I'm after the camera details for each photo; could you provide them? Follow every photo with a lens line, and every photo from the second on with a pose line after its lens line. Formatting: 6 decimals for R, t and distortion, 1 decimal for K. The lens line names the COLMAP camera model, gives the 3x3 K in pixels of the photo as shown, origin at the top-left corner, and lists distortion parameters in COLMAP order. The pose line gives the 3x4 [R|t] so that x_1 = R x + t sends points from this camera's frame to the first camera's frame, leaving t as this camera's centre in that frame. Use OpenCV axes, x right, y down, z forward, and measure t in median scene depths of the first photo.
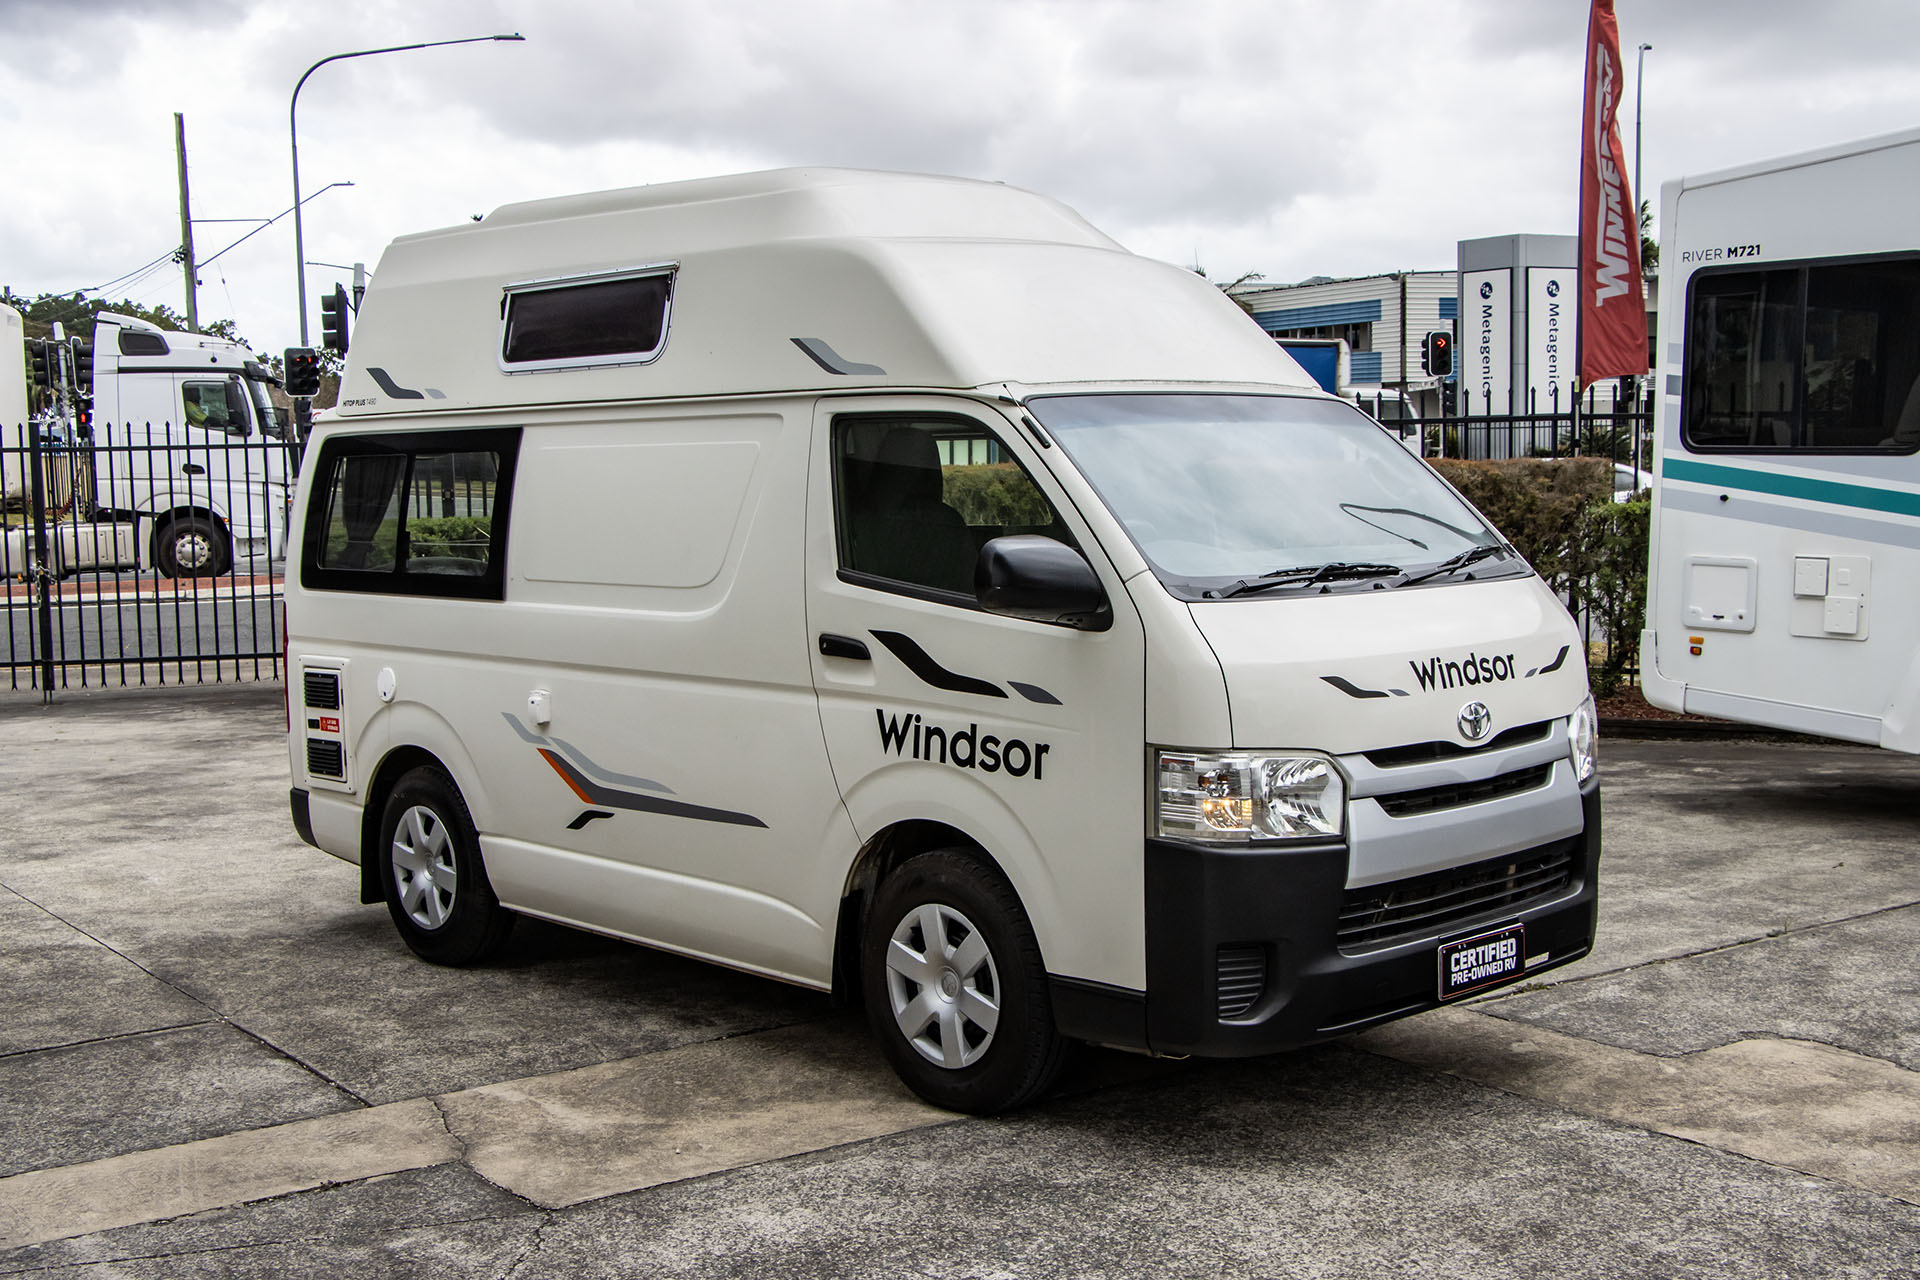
lens RADIAL K [[2208.0, 0, 985.0], [0, 2208.0, 646.6], [0, 0, 1]] dist [-0.094156, 0.356592]
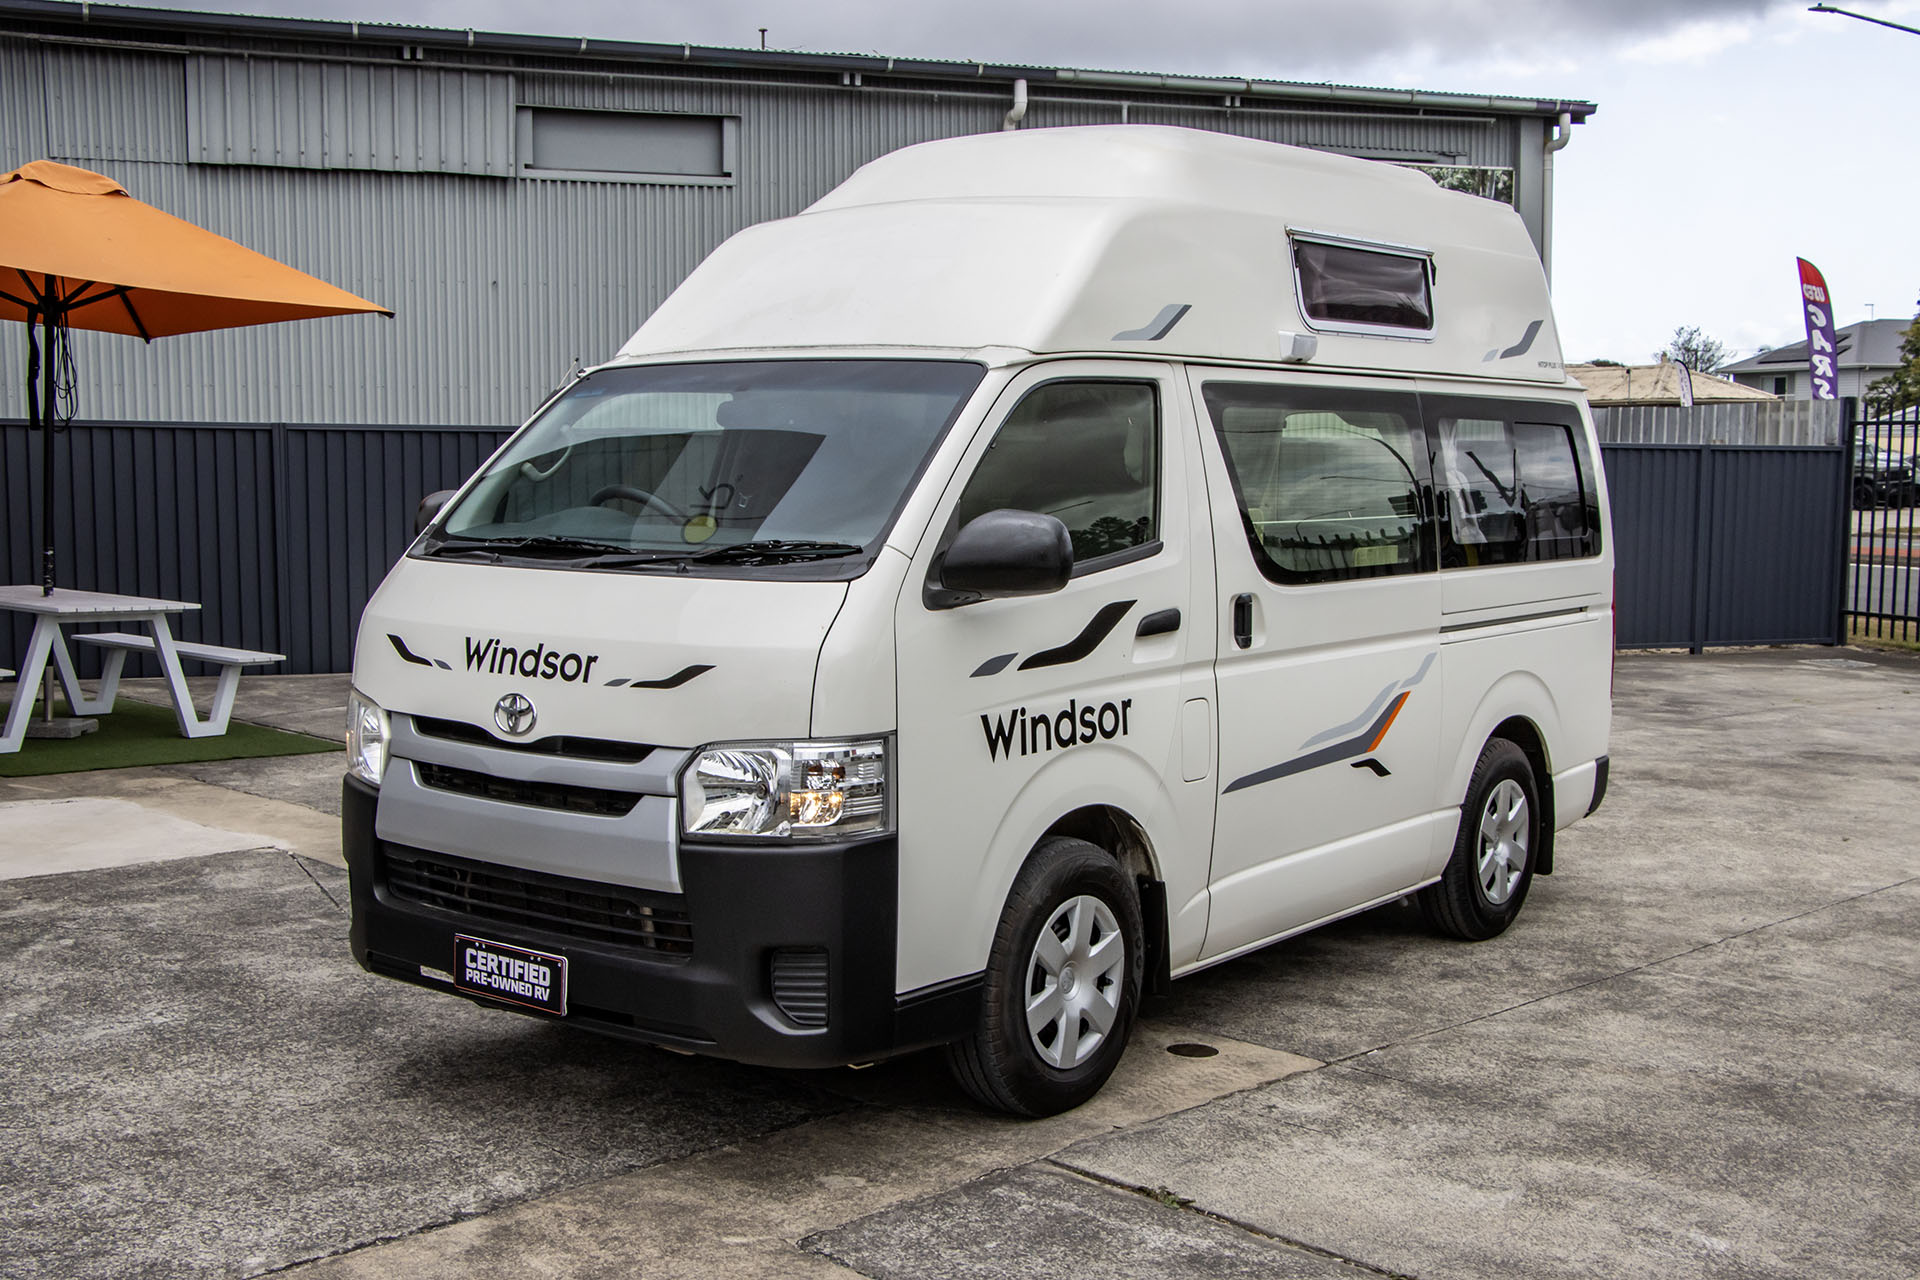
lens RADIAL K [[2221.7, 0, 966.3], [0, 2221.7, 672.2], [0, 0, 1]] dist [-0.096059, 0.326557]
pose [[0.154920, 0.120518, -0.980548, 1.069201], [-0.096178, 0.989656, 0.106442, -0.093020], [0.983234, 0.077817, 0.164909, 0.950142]]
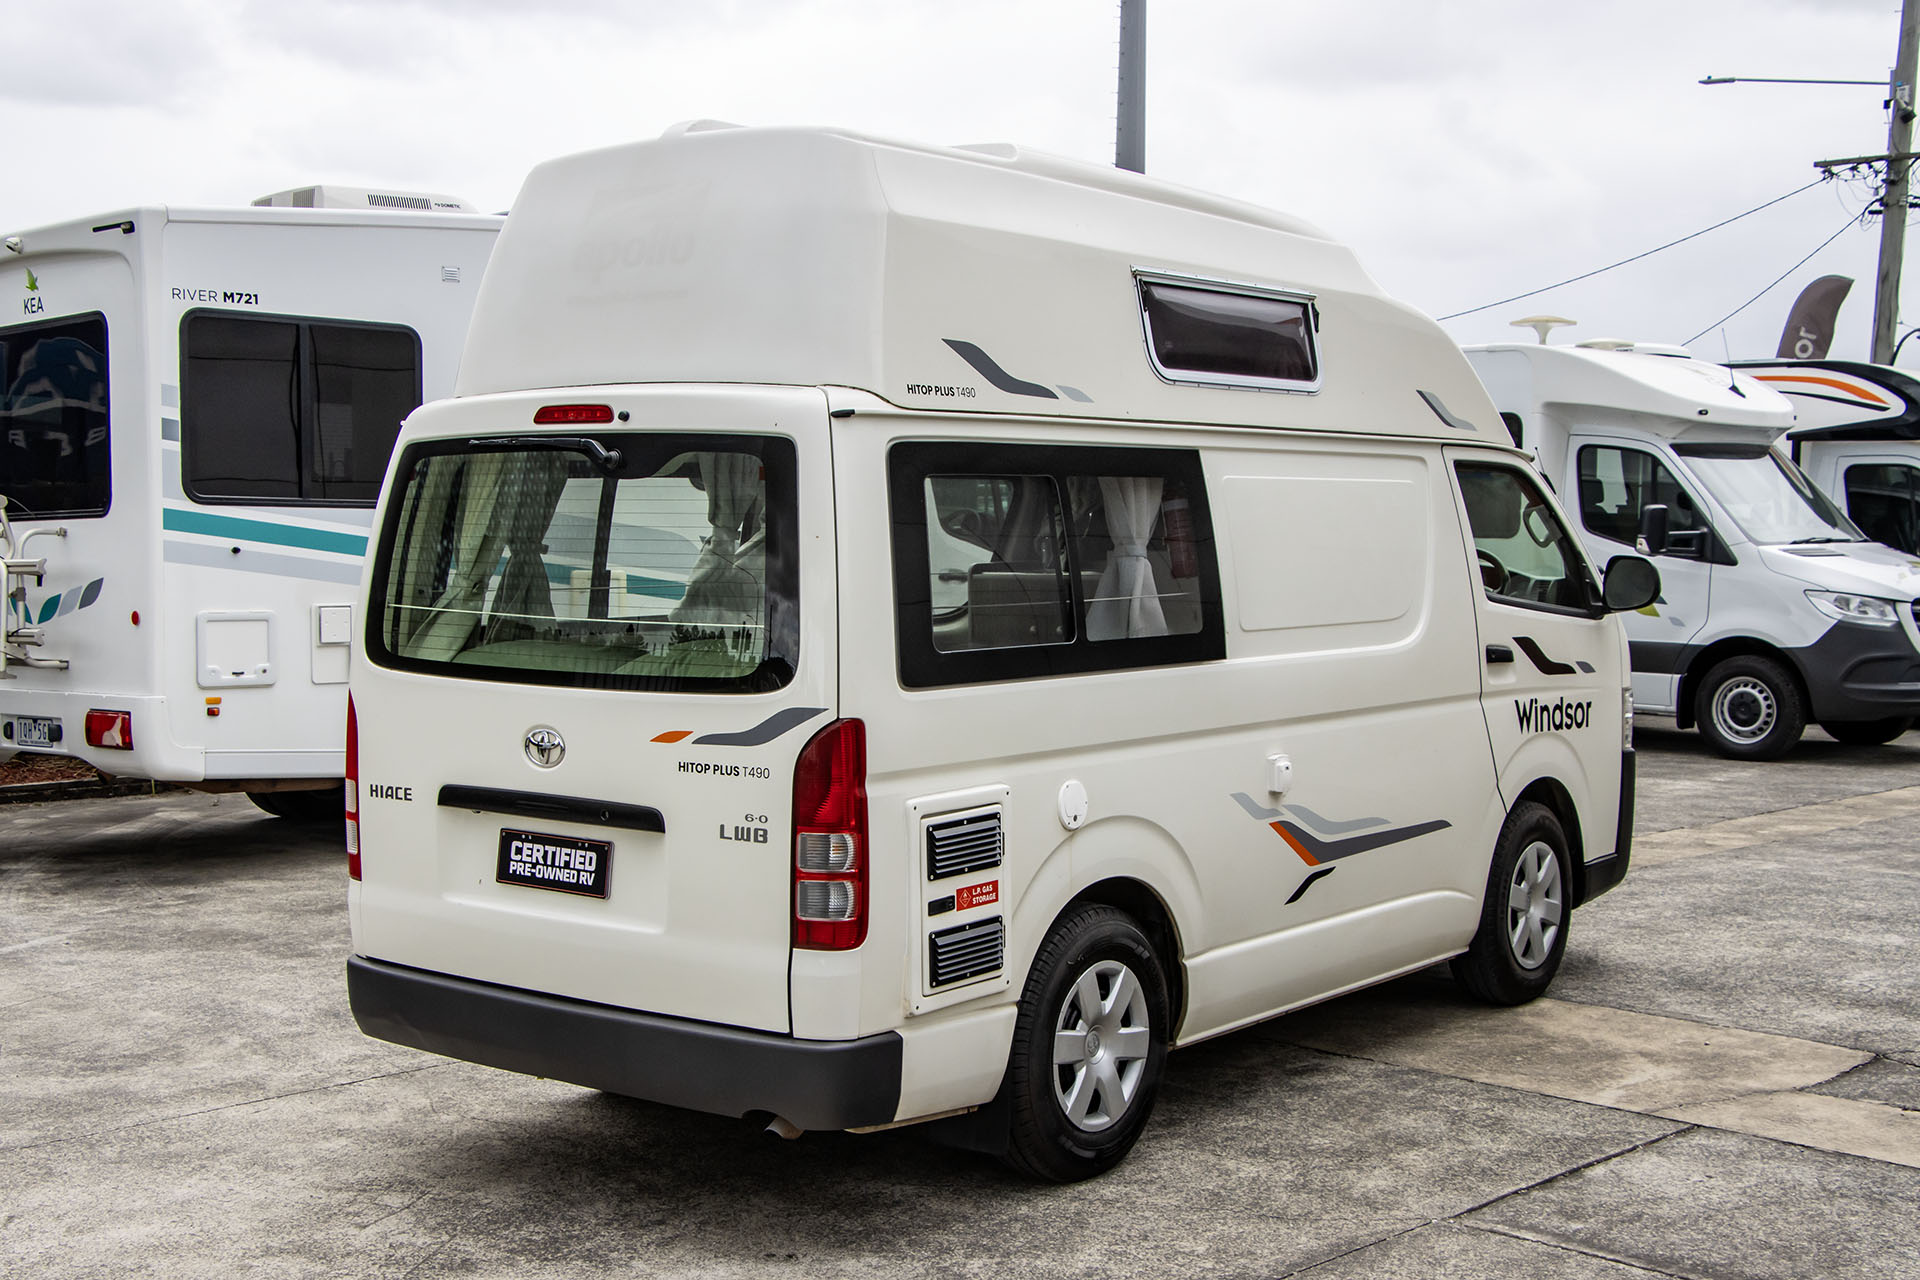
lens RADIAL K [[2388.6, 0, 933.1], [0, 2388.6, 679.3], [0, 0, 1]] dist [-0.058530, 0.366183]
pose [[-0.141158, -0.055534, 0.988428, -1.301921], [0.082185, 0.994322, 0.067602, -0.099221], [-0.986570, 0.090777, -0.135792, 1.469275]]
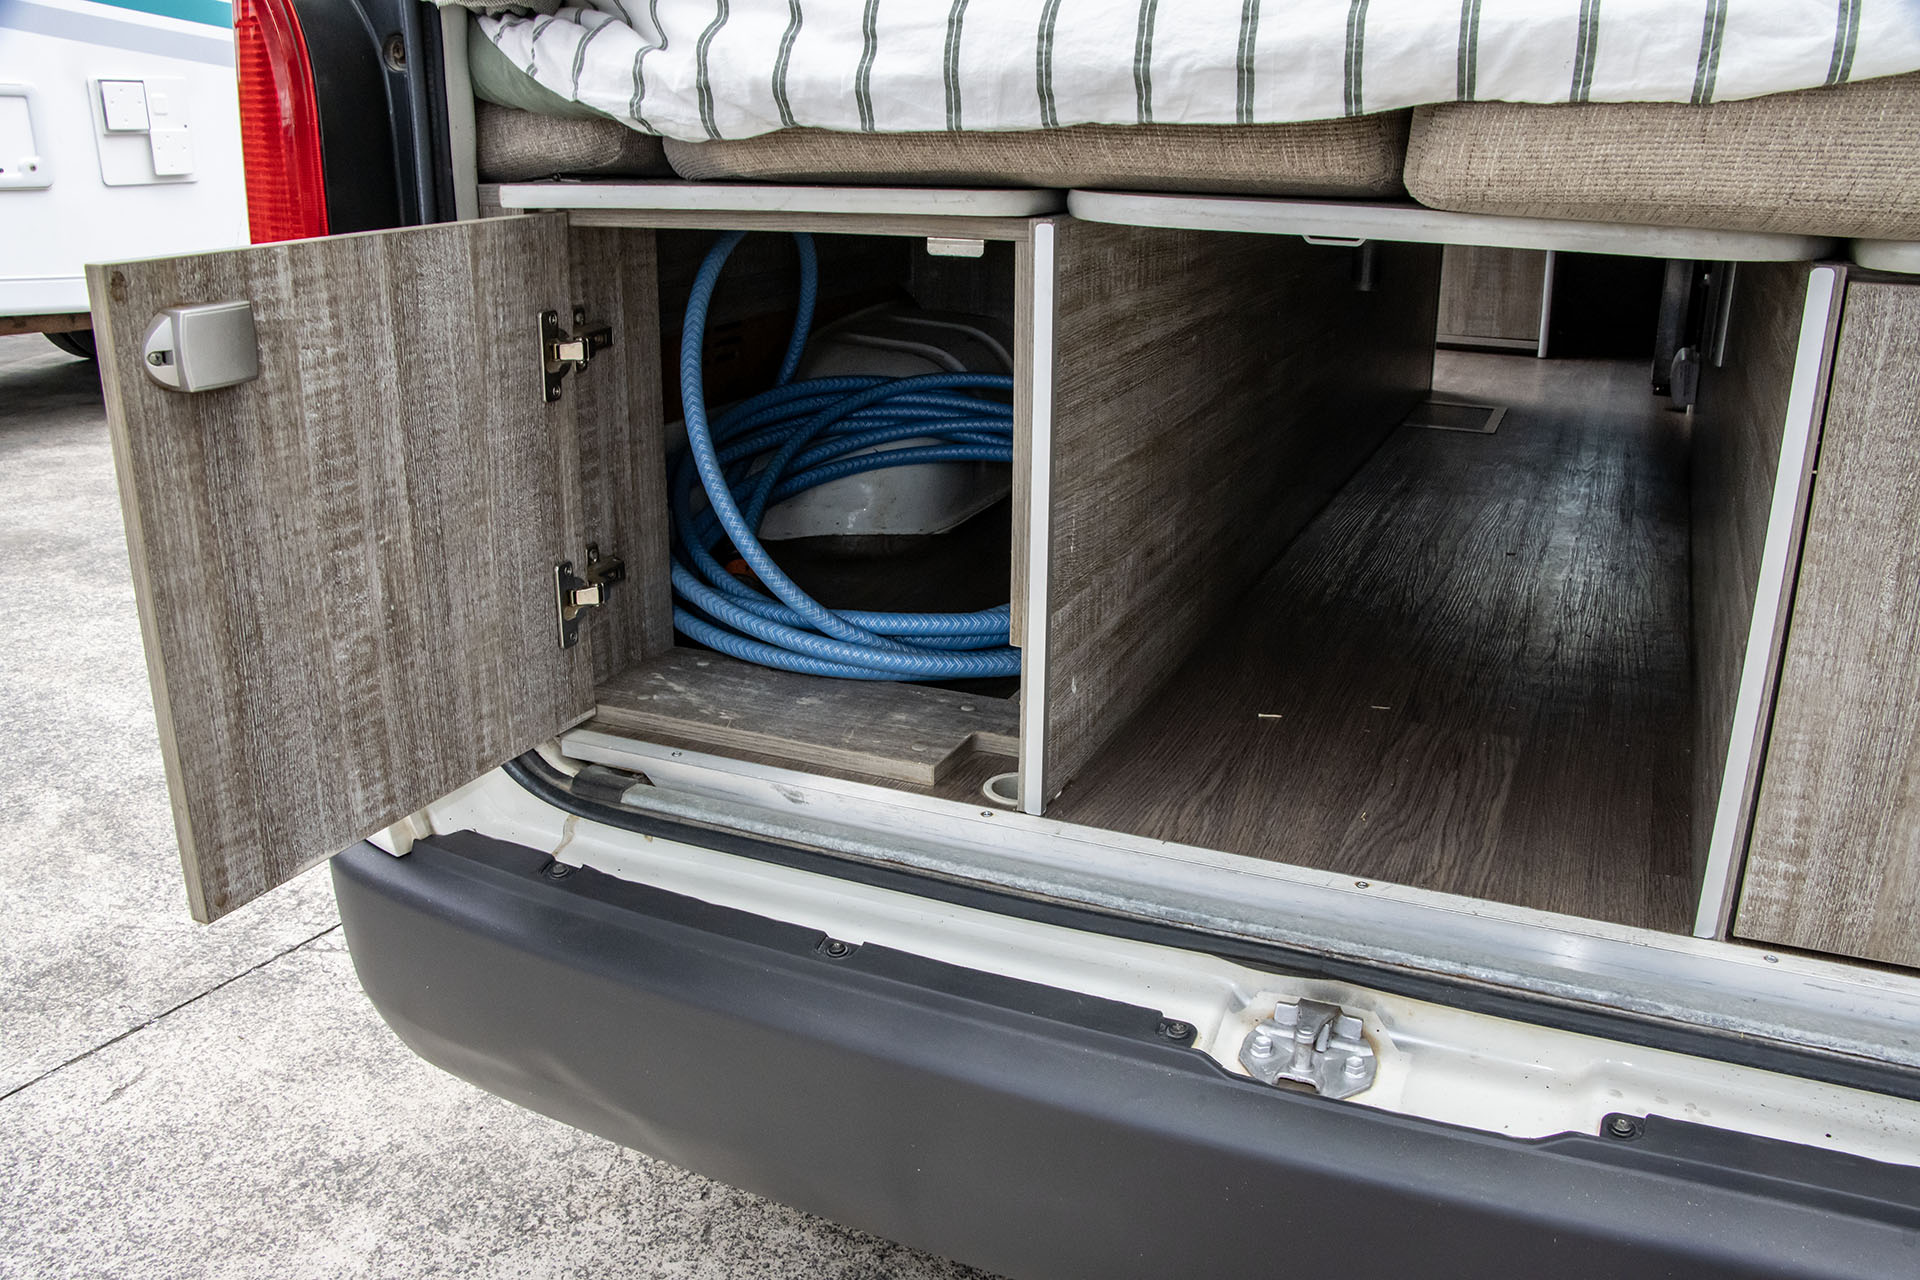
lens RADIAL K [[1600.5, 0, 962.8], [0, 1600.5, 661.8], [0, 0, 1]] dist [-0.208327, 0.185074]
pose [[-0.375388, -0.299622, 0.877103, -0.463641], [0.083895, 0.931441, 0.354090, -0.020937], [-0.923063, 0.206505, -0.324515, 1.573774]]
